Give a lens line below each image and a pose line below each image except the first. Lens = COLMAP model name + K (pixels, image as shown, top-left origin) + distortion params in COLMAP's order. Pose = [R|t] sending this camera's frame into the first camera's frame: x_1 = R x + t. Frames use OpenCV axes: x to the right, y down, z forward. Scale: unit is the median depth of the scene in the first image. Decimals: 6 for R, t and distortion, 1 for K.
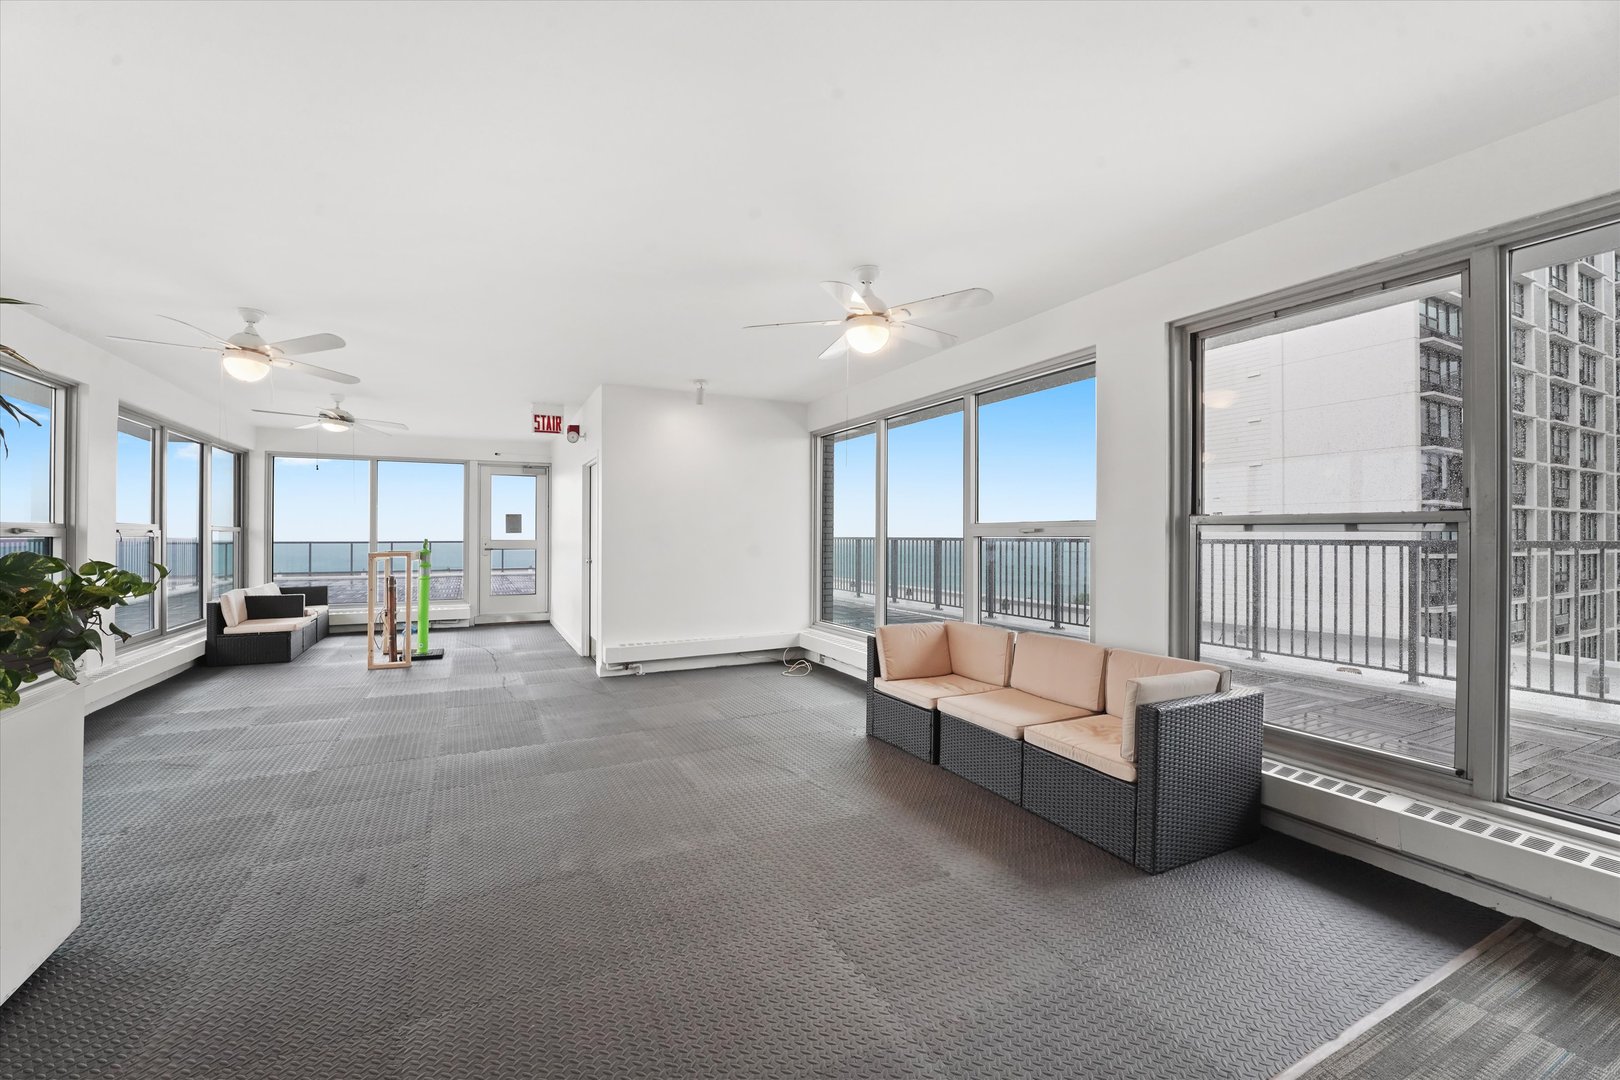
lens RADIAL K [[663.8, 0, 796.6], [0, 663.8, 538.8], [0, 0, 1]] dist [-0.024174, 0.000087]
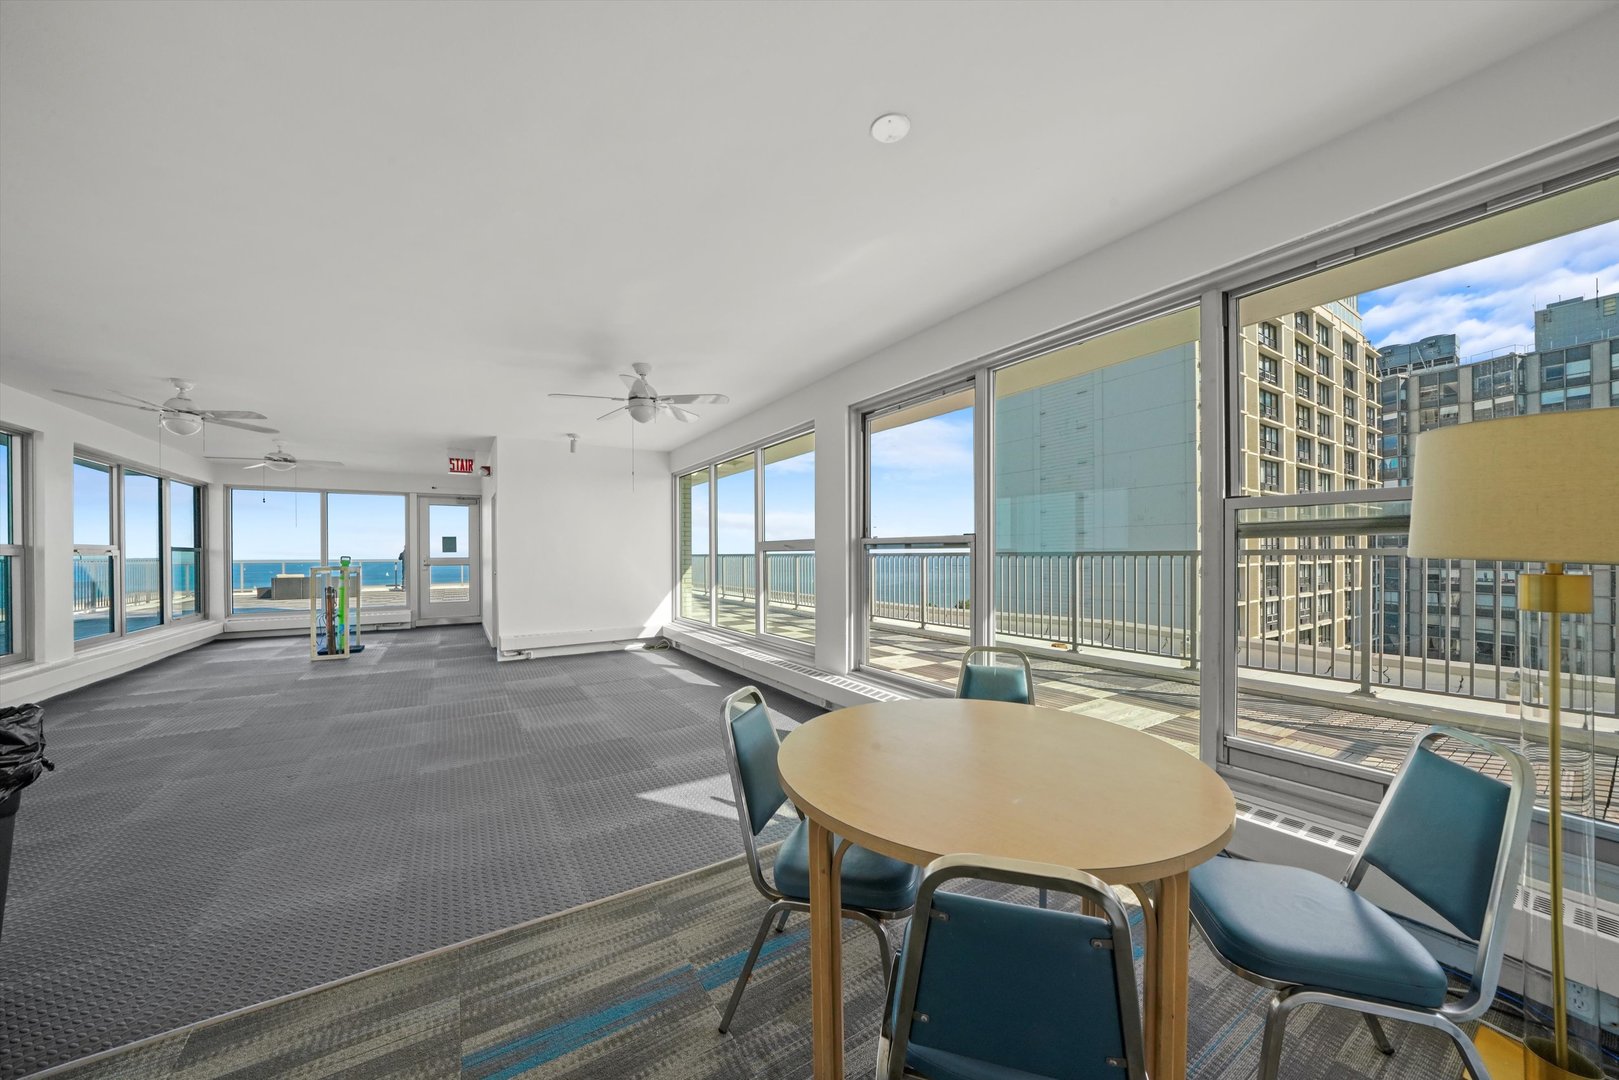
lens RADIAL K [[562.1, 0, 805.8], [0, 562.1, 569.8], [0, 0, 1]] dist [-0.013102, 0.000035]
pose [[0.996055, -0.005107, 0.088592, 0.188150], [0.003142, 0.999746, 0.022310, 0.004078], [-0.088683, -0.021944, 0.995818, -0.130401]]
